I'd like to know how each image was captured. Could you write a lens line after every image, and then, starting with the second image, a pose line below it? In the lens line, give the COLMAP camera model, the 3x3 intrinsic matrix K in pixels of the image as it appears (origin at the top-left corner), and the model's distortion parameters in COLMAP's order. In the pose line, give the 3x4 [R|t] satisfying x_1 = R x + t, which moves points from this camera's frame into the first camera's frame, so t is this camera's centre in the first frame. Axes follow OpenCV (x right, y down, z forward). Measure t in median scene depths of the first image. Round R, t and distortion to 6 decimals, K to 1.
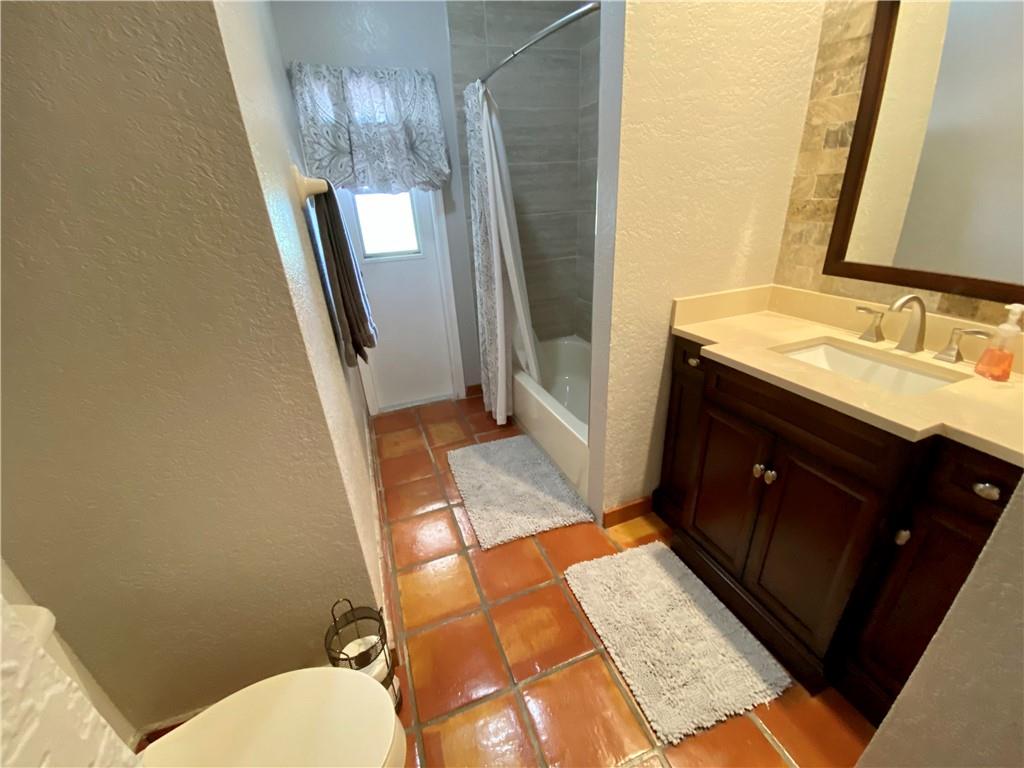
lens RADIAL K [[416.2, 0, 509.0], [0, 416.2, 389.8], [0, 0, 1]] dist [0.037923, -0.027009]
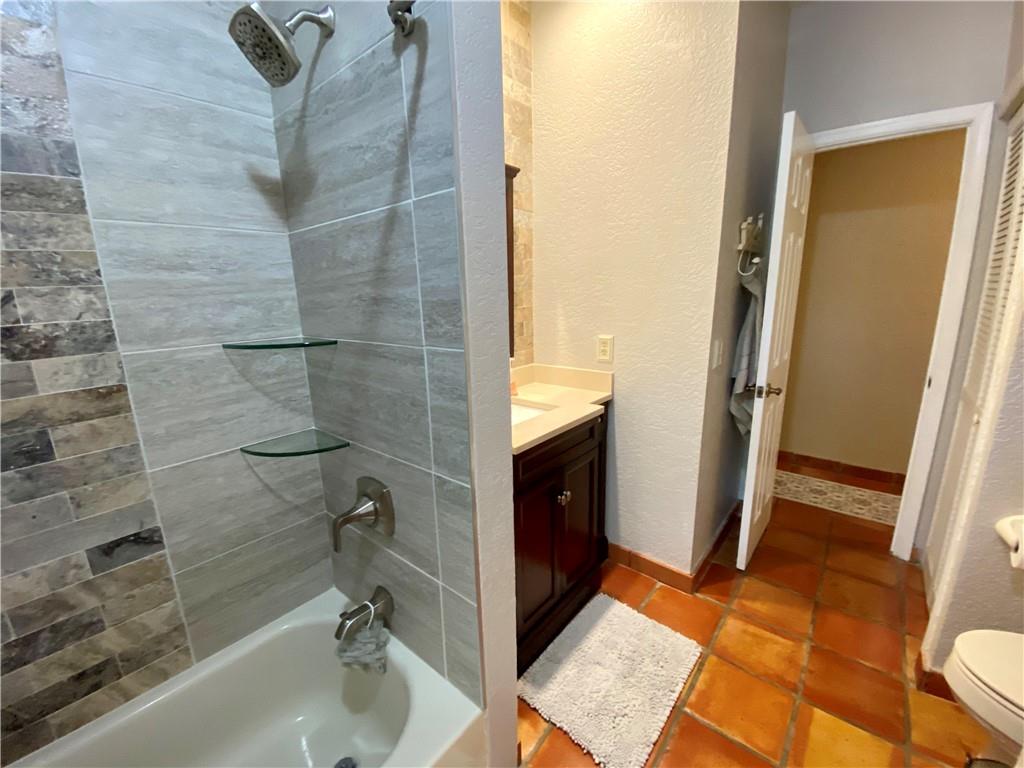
lens RADIAL K [[416.2, 0, 509.0], [0, 416.2, 389.8], [0, 0, 1]] dist [0.037923, -0.027009]
pose [[-0.489219, -0.124484, 0.863231, -0.385315], [0.416474, 0.836282, 0.356626, -0.594150], [-0.766299, 0.533982, -0.357281, 1.332961]]
